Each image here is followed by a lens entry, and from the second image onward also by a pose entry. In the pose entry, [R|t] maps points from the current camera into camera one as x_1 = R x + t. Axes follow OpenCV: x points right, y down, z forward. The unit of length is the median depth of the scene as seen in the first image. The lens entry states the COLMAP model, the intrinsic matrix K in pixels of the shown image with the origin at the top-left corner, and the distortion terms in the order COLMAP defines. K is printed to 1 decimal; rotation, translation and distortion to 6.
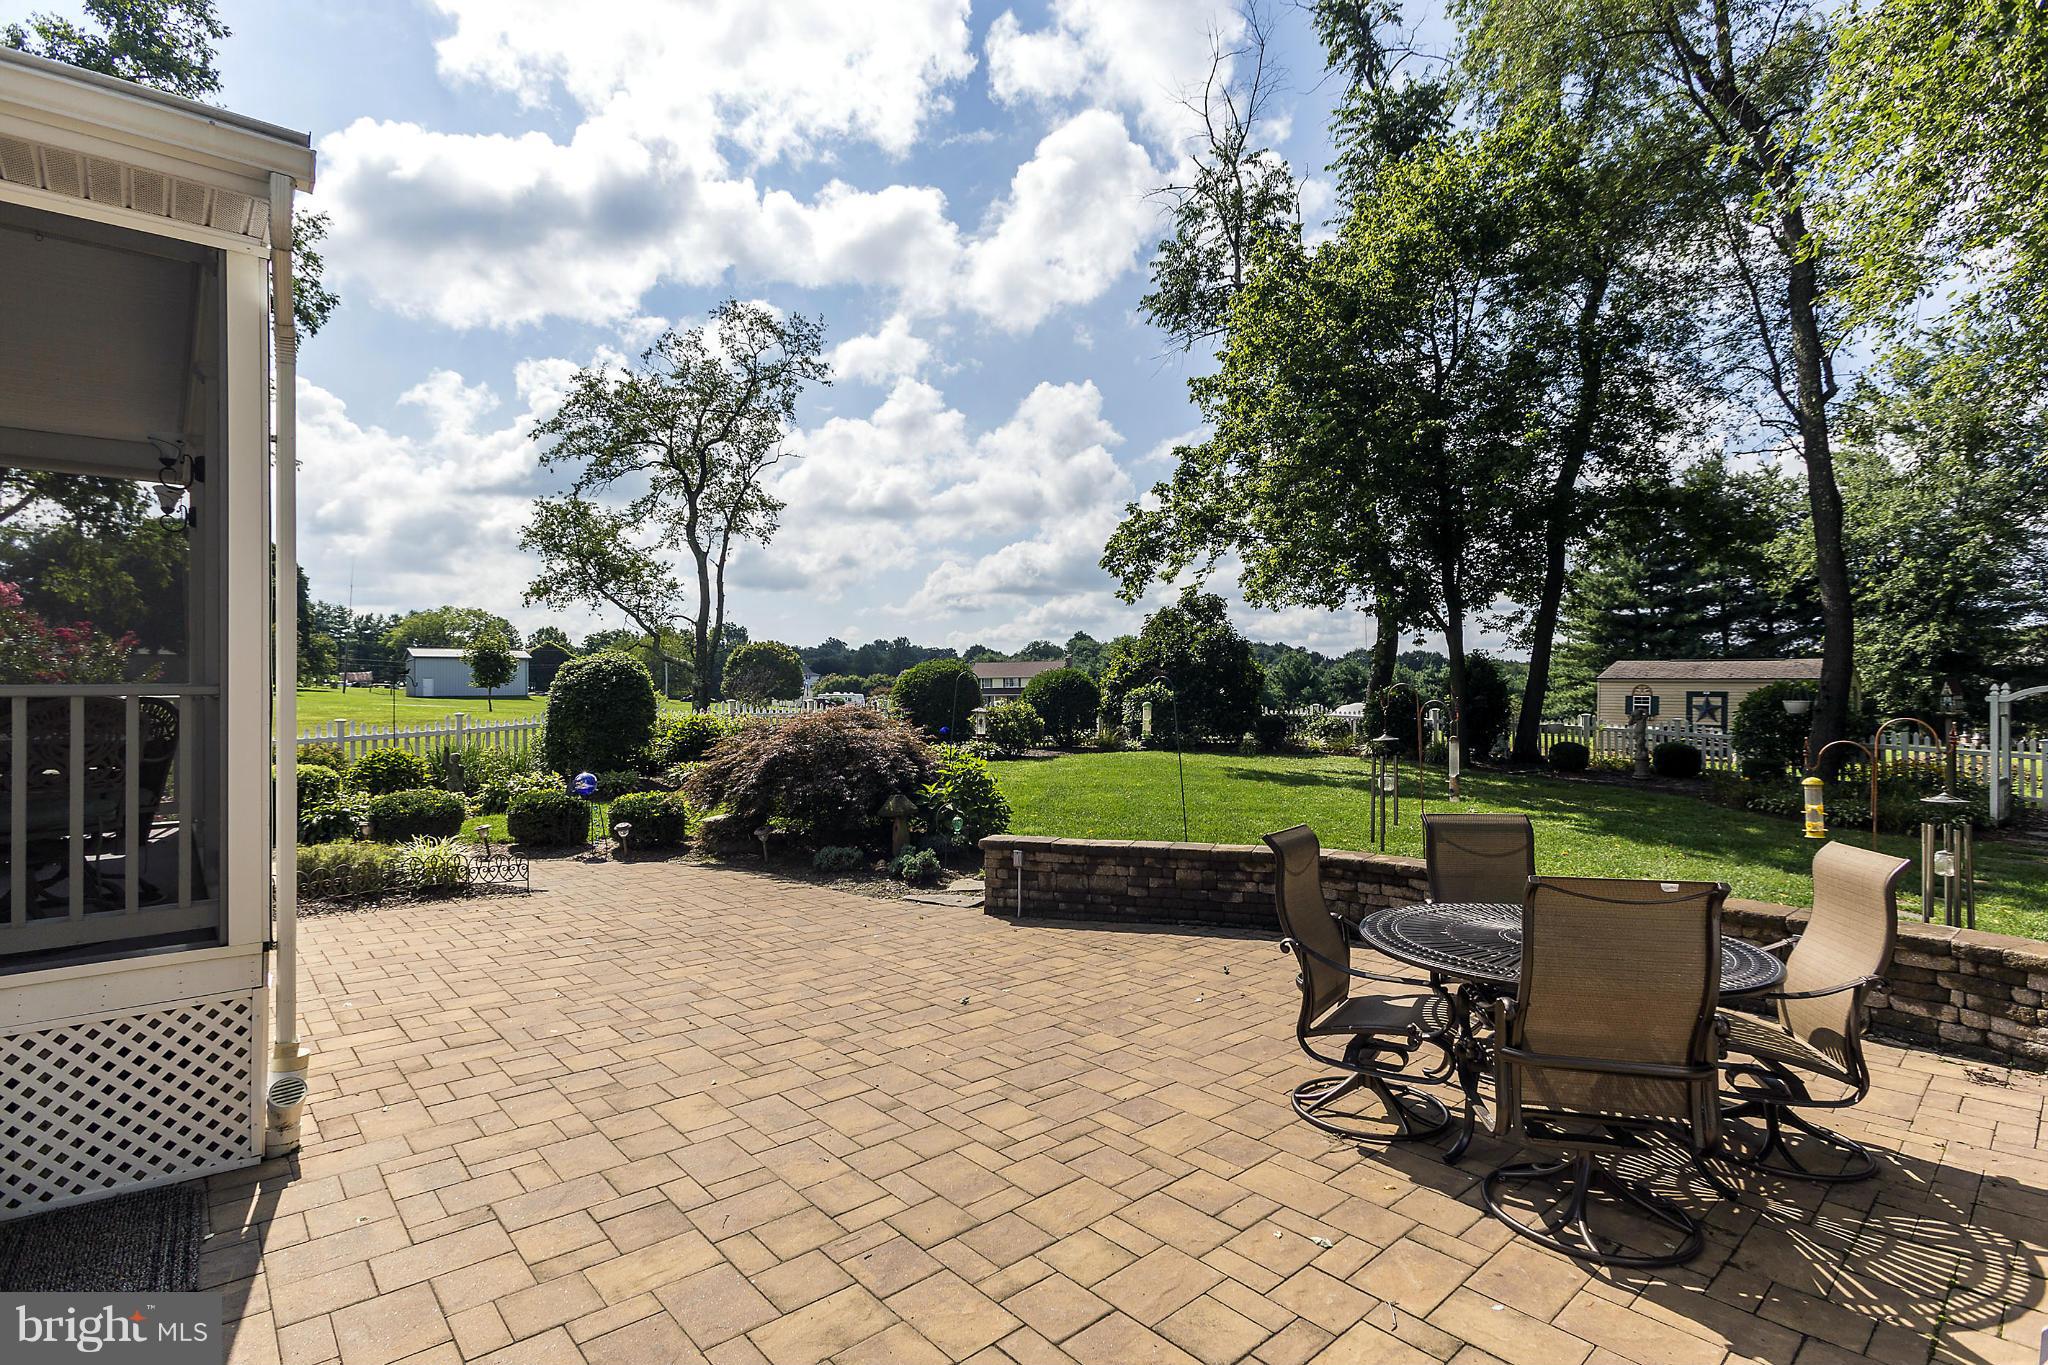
lens RADIAL K [[966.0, 0, 1027.4], [0, 966.0, 686.0], [0, 0, 1]] dist [0.015059, -0.000458]
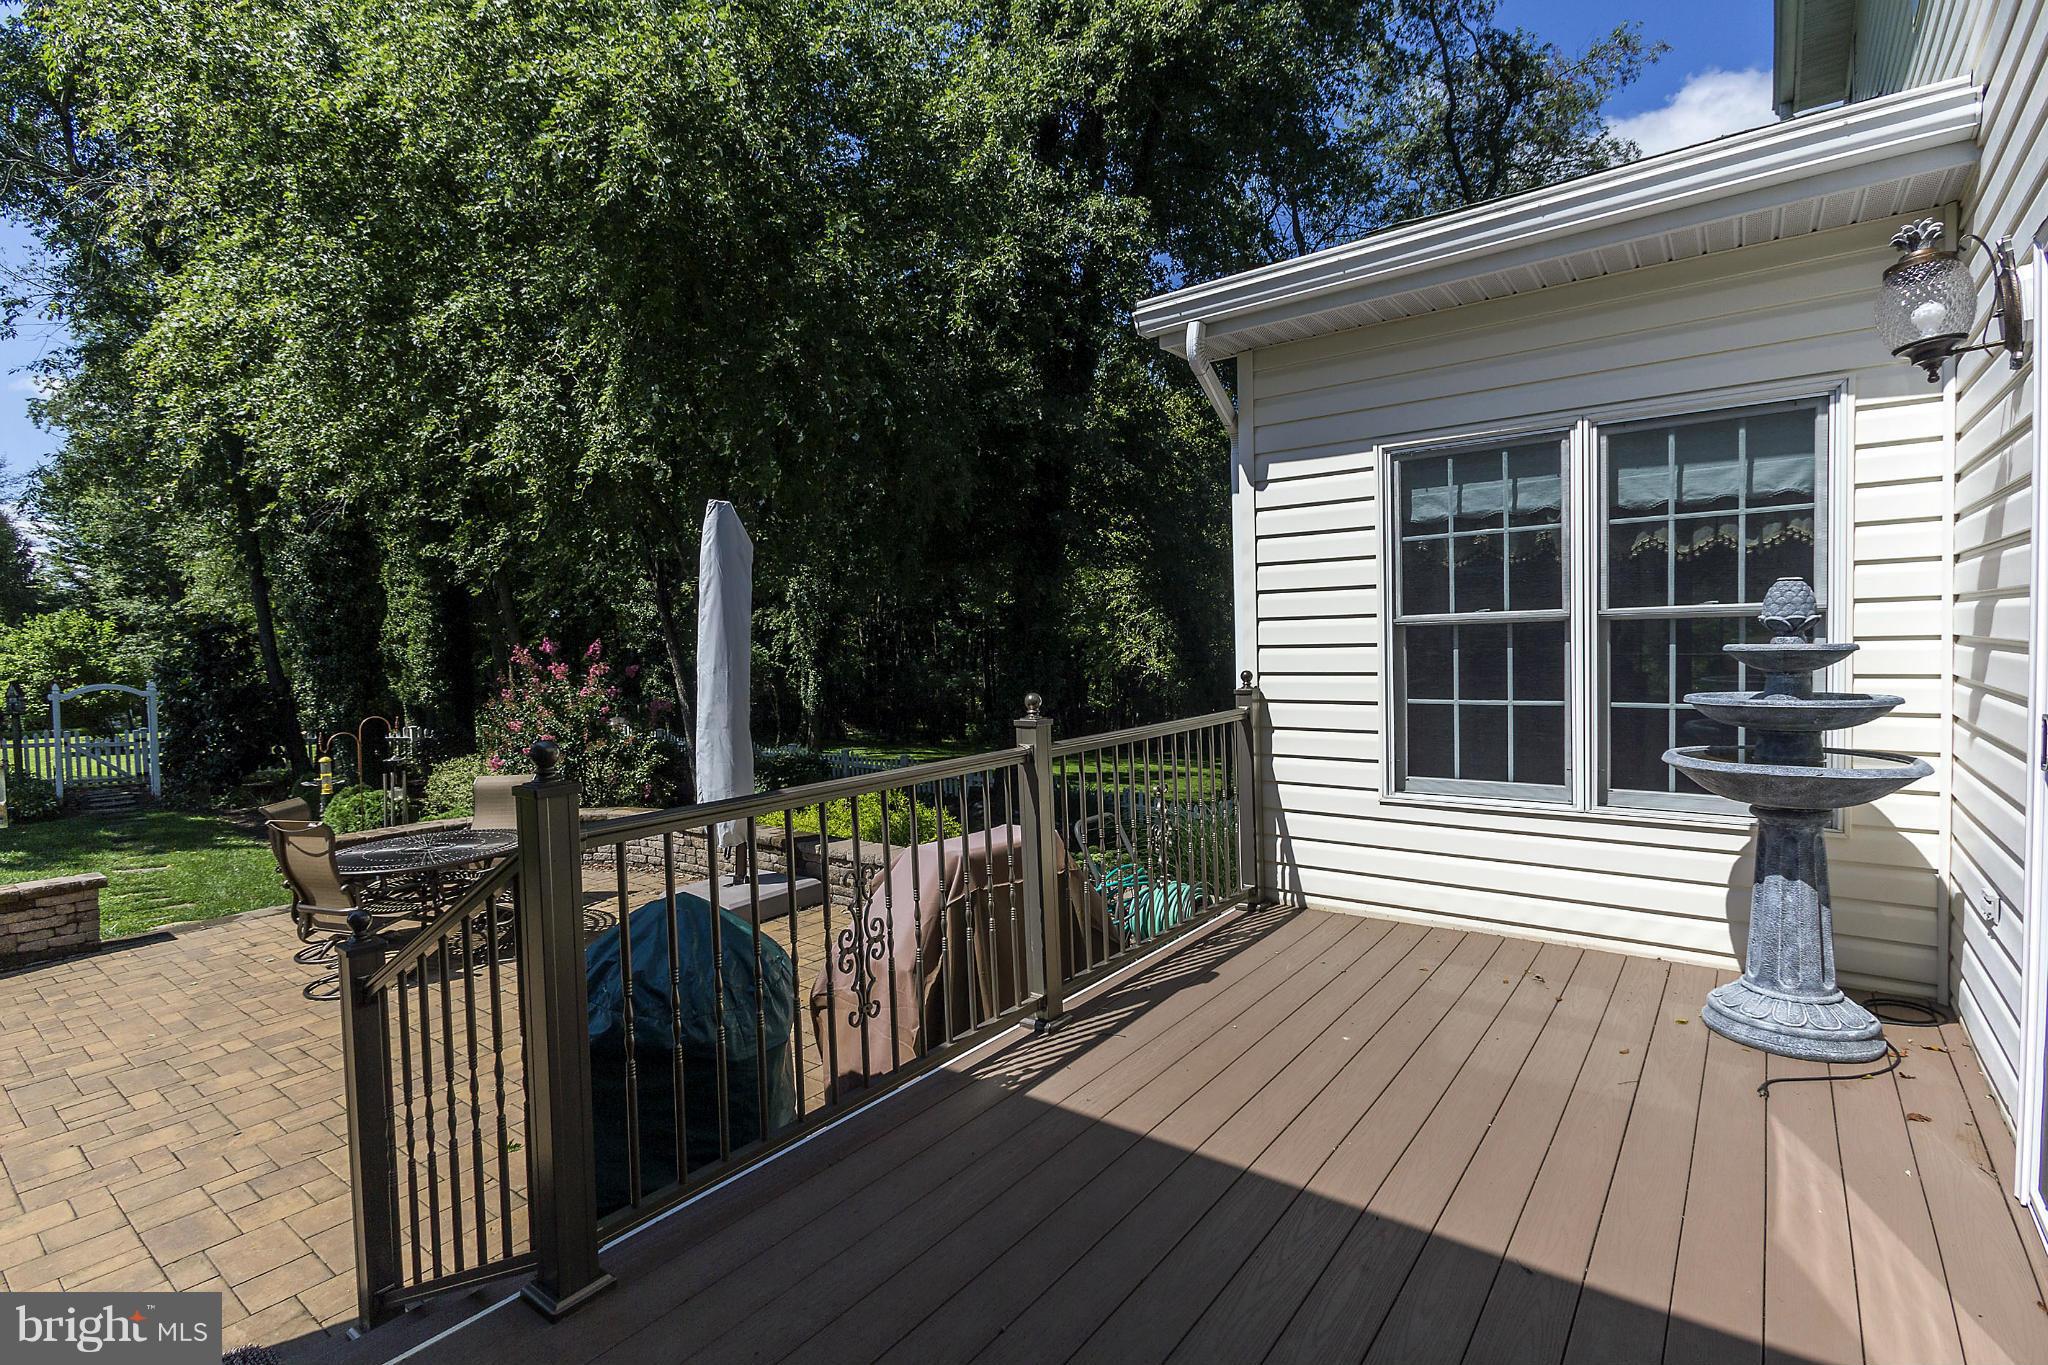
lens RADIAL K [[966.0, 0, 1026.9], [0, 966.0, 680.0], [0, 0, 1]] dist [0.015059, -0.000458]
pose [[-0.196550, -0.029160, 0.980060, -0.562389], [0.010229, 0.999442, 0.031788, -0.044216], [-0.980440, 0.016273, -0.196142, 0.080982]]
